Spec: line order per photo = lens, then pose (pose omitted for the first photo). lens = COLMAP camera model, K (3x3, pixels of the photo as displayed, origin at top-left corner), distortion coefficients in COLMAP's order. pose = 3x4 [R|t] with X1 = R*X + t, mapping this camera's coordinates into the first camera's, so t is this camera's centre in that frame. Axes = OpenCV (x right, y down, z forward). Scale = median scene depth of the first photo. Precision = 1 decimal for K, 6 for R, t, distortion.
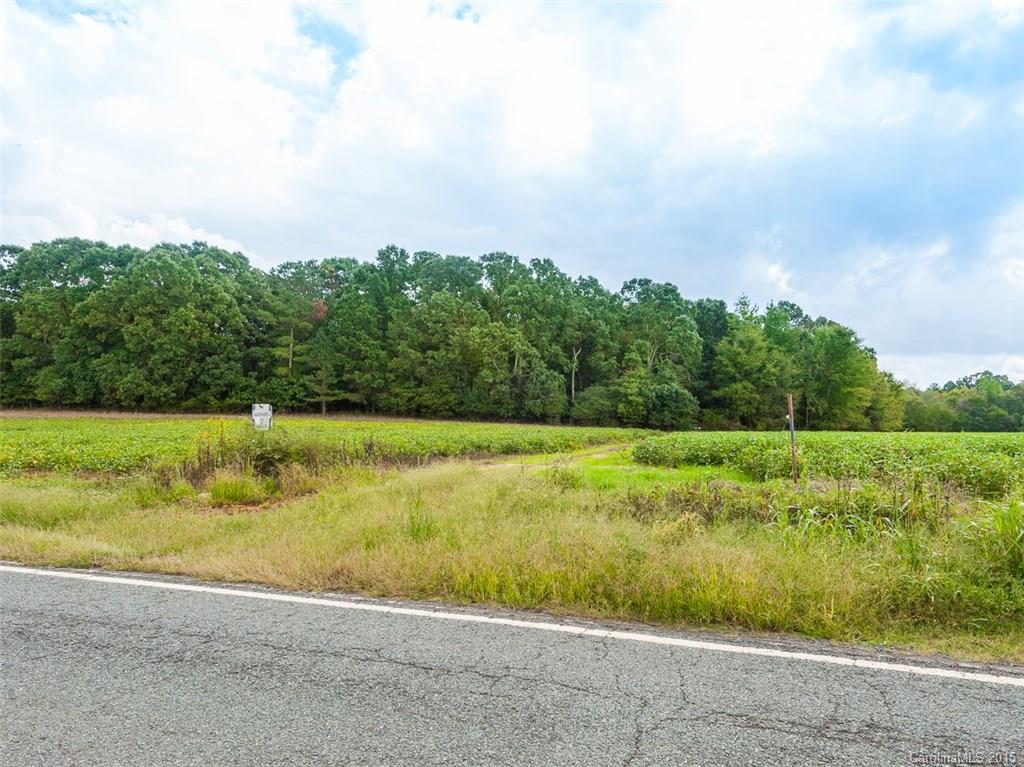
lens RADIAL K [[789.2, 0, 512.0], [0, 789.2, 383.5], [0, 0, 1]] dist [-0.001734, 0.000408]
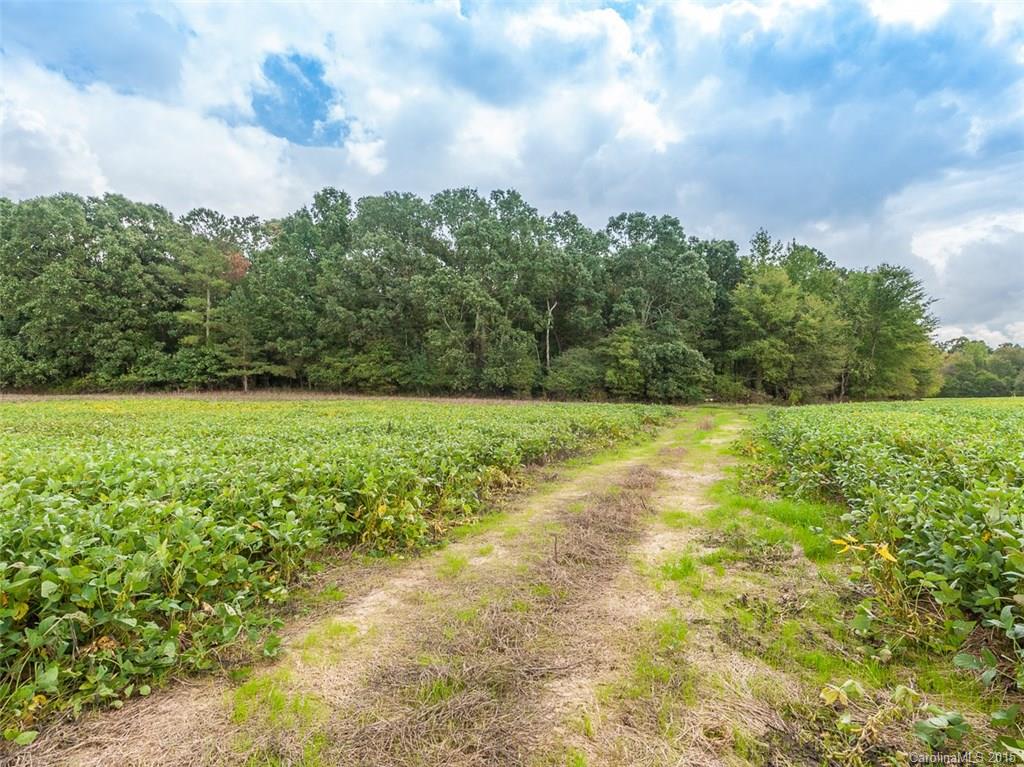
lens RADIAL K [[509.4, 0, 512.0], [0, 509.4, 383.5], [0, 0, 1]] dist [0.000868, 0.000056]
pose [[0.999035, -0.020966, -0.038599, 0.061118], [0.021980, 0.999419, 0.026036, 0.023303], [0.038031, -0.026859, 0.998916, 0.492402]]
